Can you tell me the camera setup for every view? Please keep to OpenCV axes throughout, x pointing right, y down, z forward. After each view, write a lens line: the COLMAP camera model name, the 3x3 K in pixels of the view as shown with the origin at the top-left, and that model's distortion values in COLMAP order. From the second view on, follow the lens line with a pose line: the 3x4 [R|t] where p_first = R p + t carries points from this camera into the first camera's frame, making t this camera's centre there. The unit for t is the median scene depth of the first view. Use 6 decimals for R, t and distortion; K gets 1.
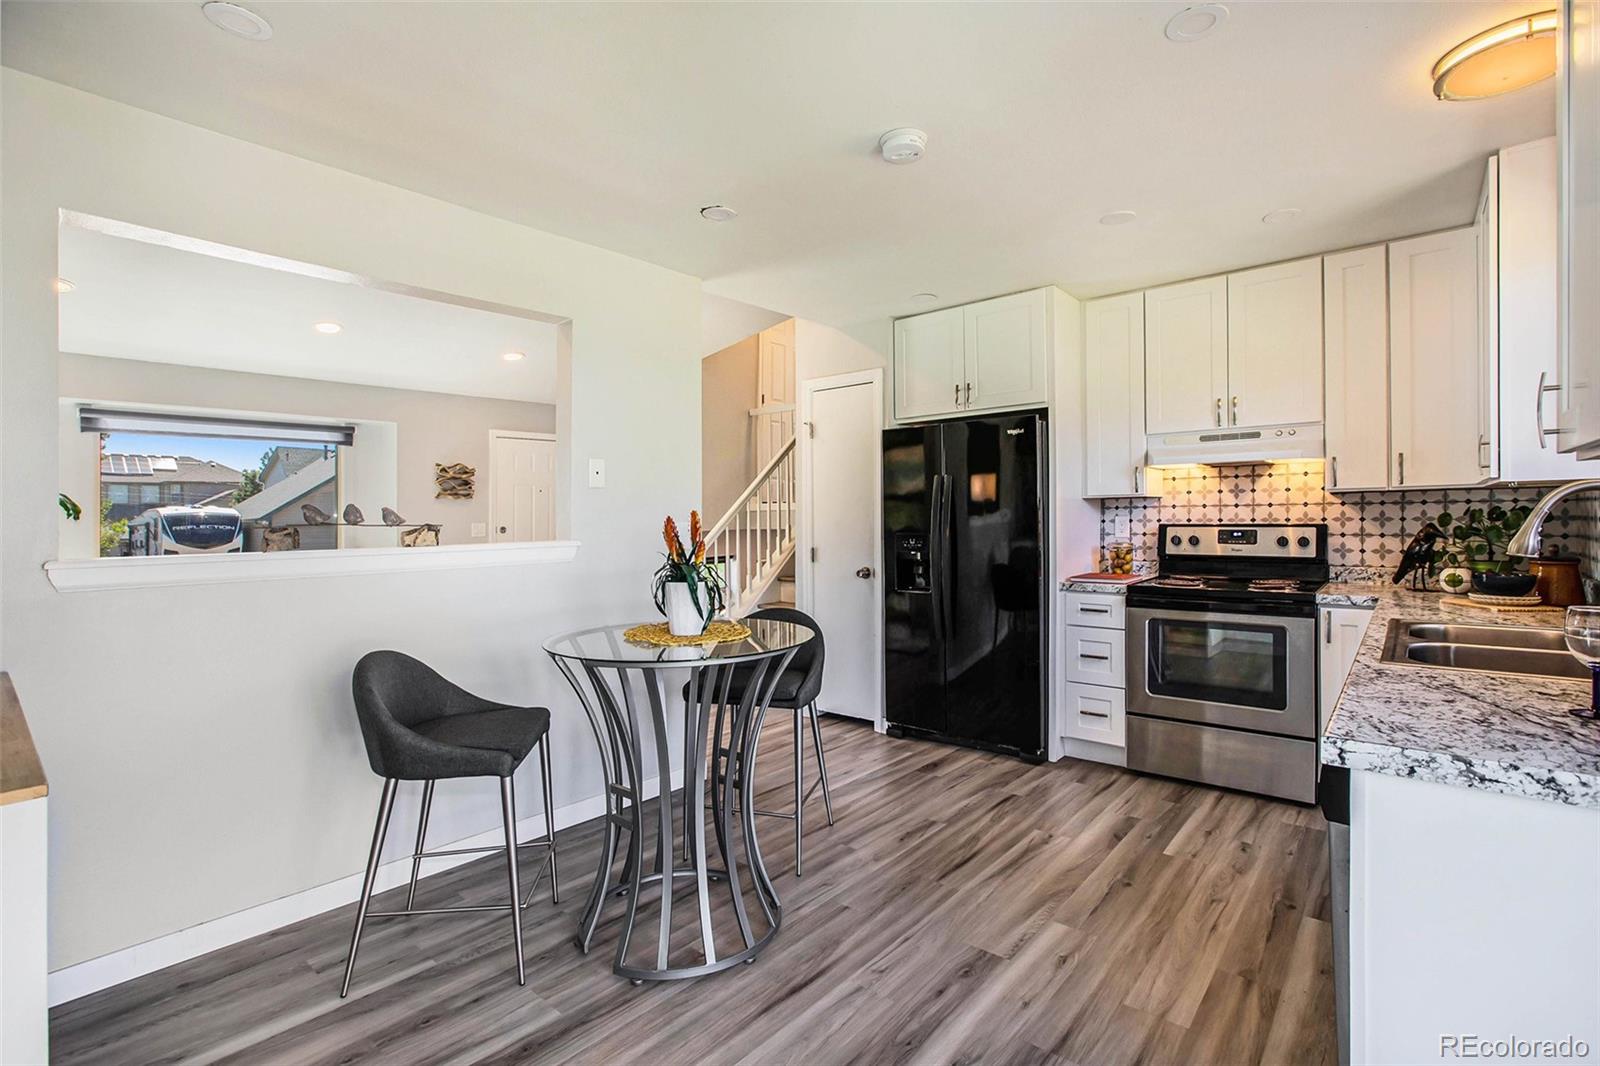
lens RADIAL K [[745.3, 0, 782.7], [0, 745.3, 528.8], [0, 0, 1]] dist [-0.043979, 0.000416]
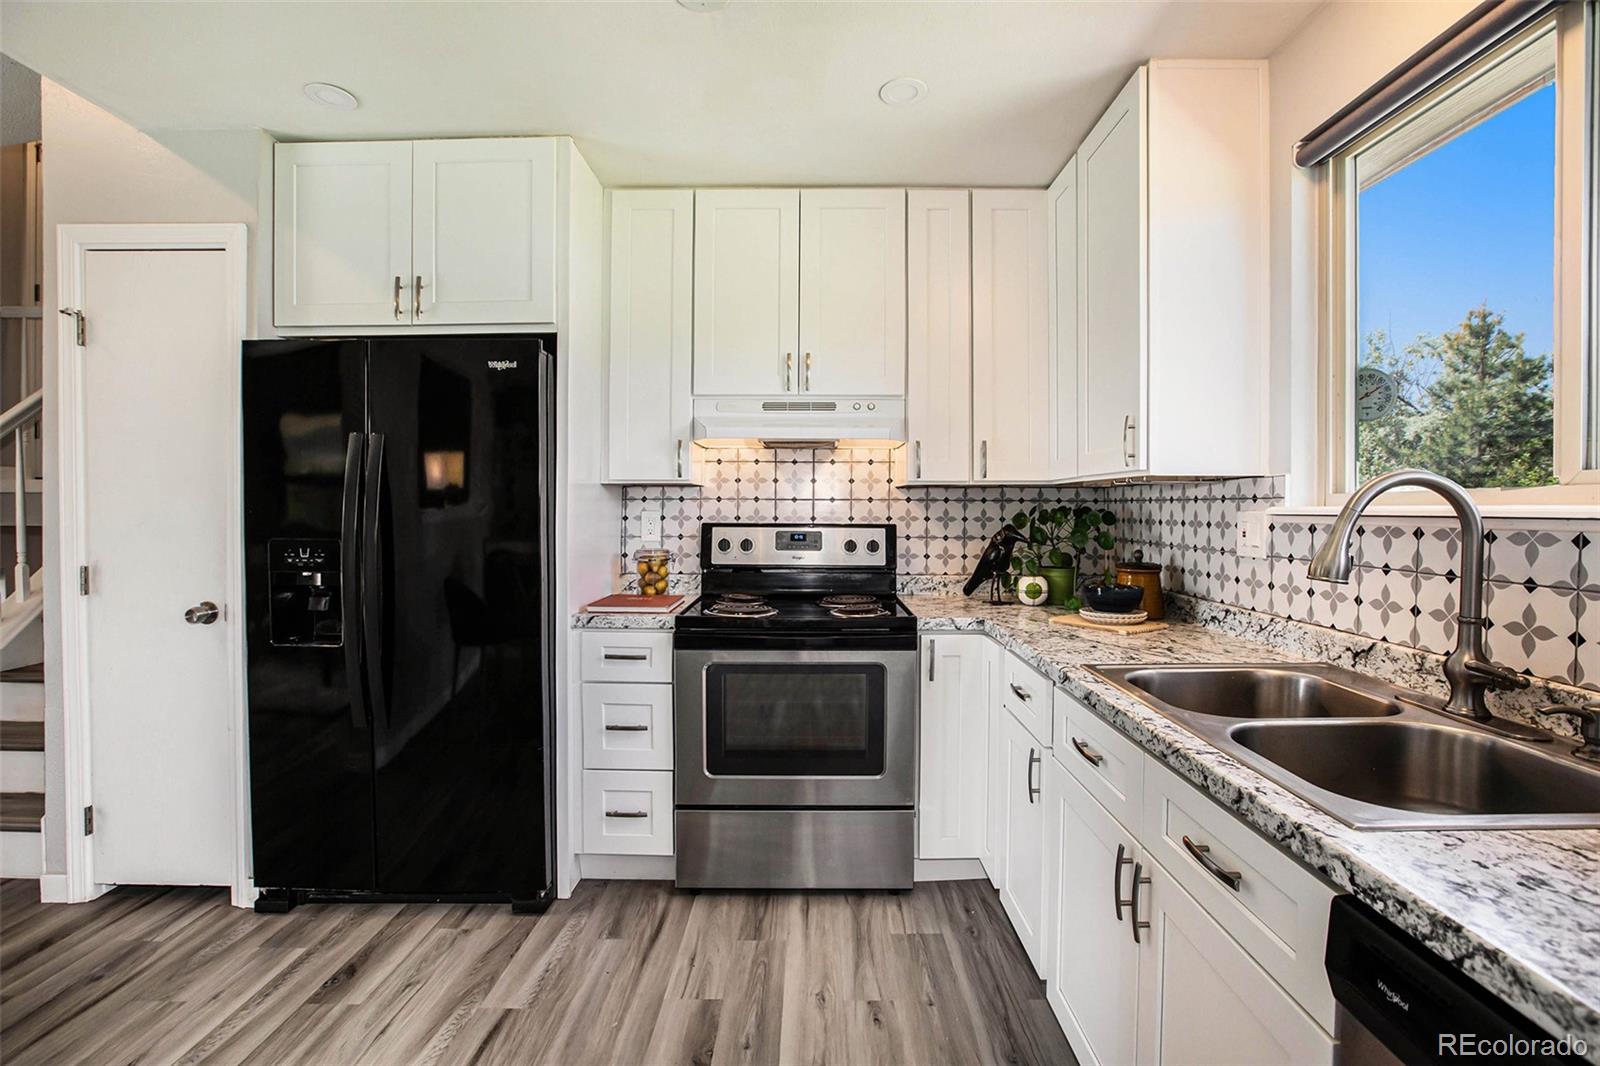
lens RADIAL K [[727.1, 0, 808.3], [0, 727.1, 514.4], [0, 0, 1]] dist [-0.027963, 0.001065]
pose [[0.744136, 0.008550, 0.667974, 0.111304], [-0.004492, 0.999960, -0.007795, -0.010548], [-0.668014, 0.002801, 0.744144, 0.417554]]
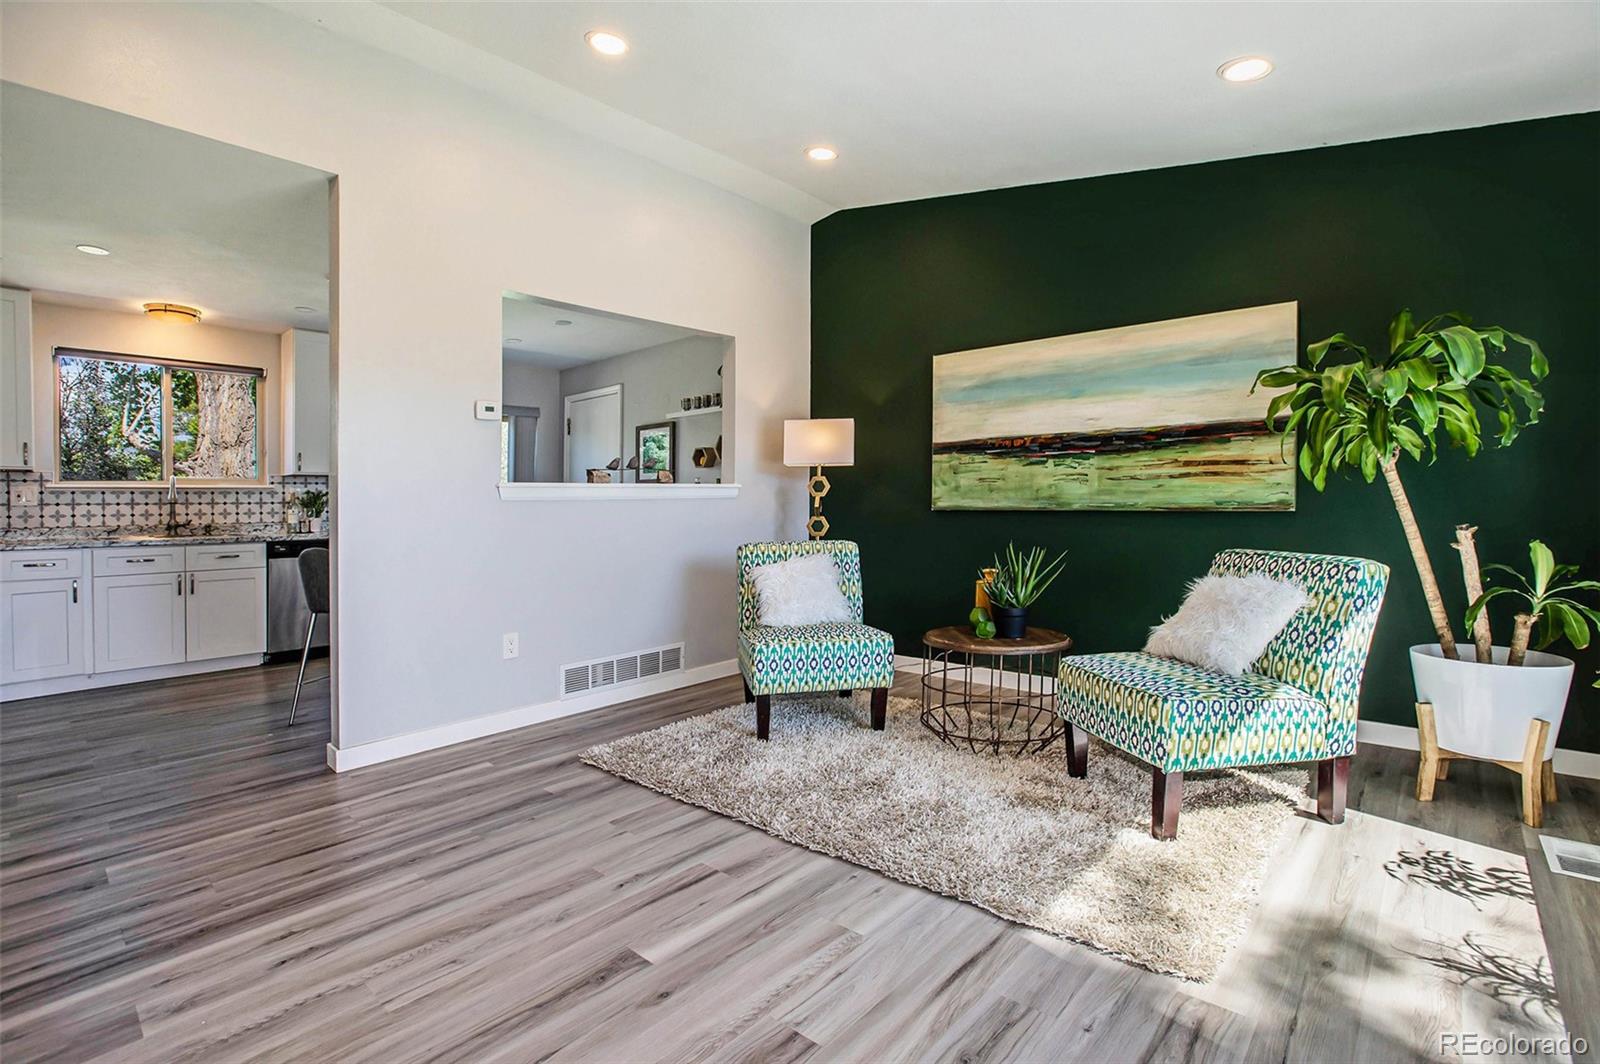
lens RADIAL K [[735.4, 0, 788.9], [0, 735.4, 516.3], [0, 0, 1]] dist [-0.016130, 0.000893]
pose [[-0.999544, 0.027611, 0.012244, -0.655491], [0.027911, 0.999295, 0.025109, 0.040433], [-0.011542, 0.025439, -0.999610, 1.871458]]
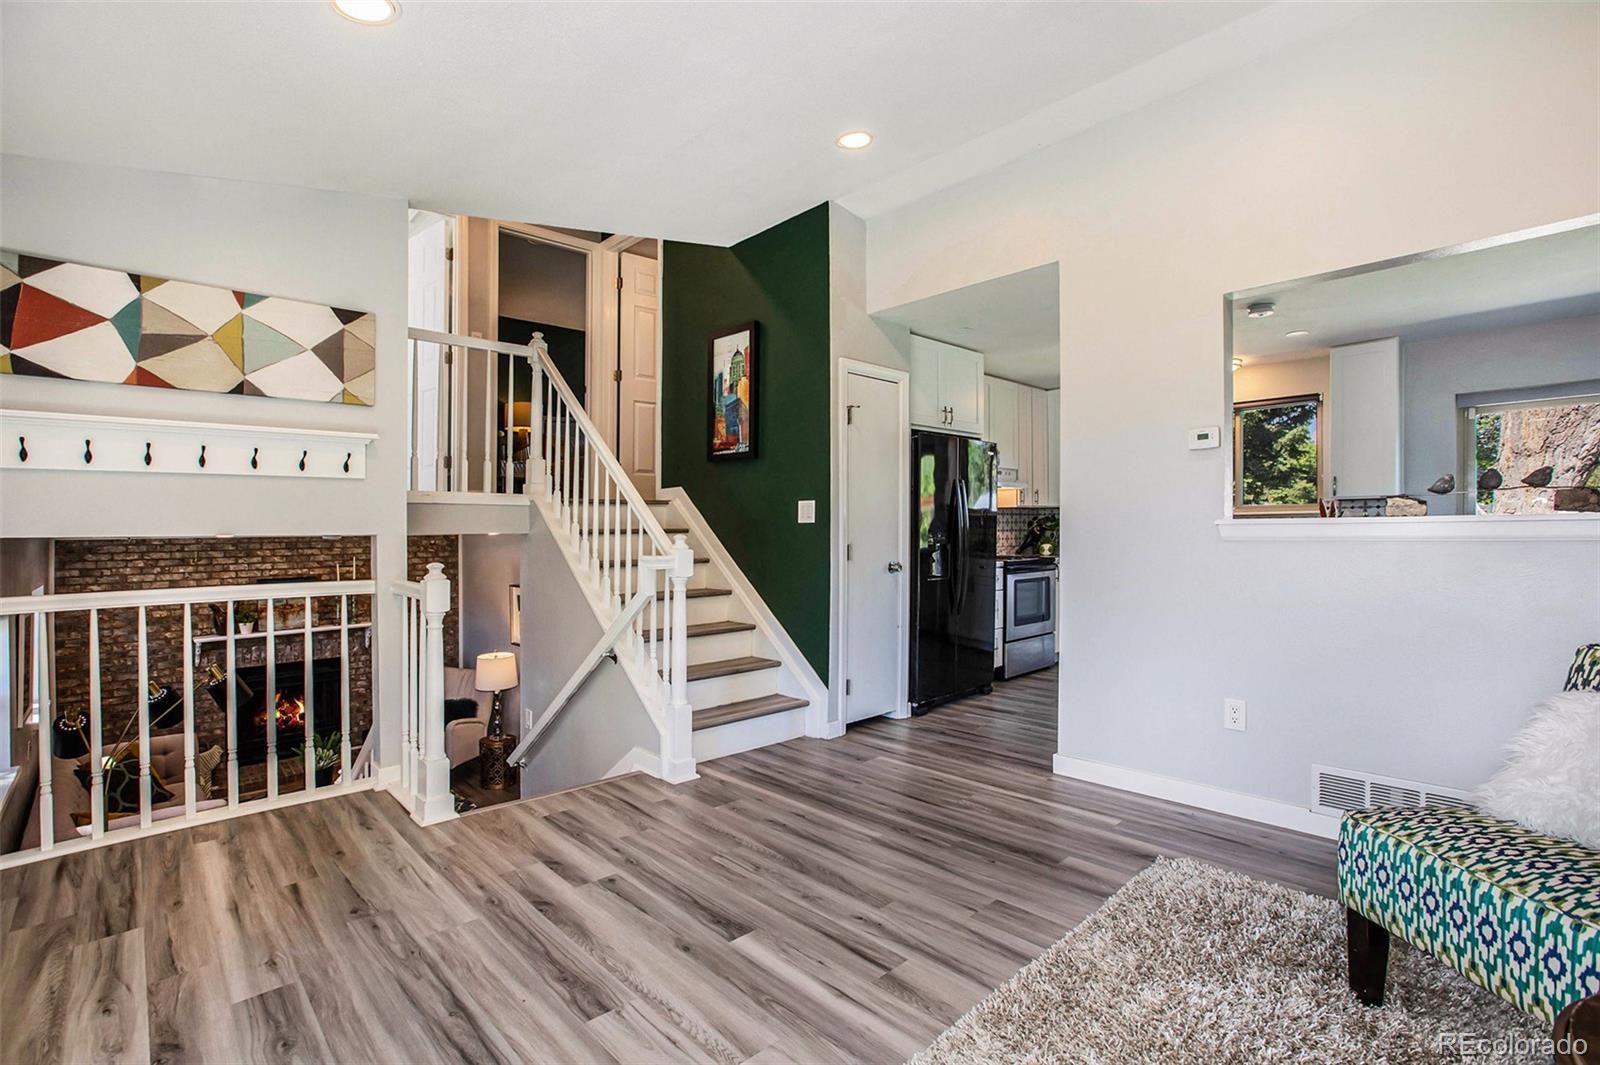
lens RADIAL K [[735.7, 0, 799.0], [0, 735.7, 506.6], [0, 0, 1]] dist [-0.020156, 0.000808]
pose [[0.074085, 0.042722, 0.996336, -1.135756], [0.016920, 0.998884, -0.044090, 0.022925], [-0.997108, 0.020125, 0.073279, 1.306696]]
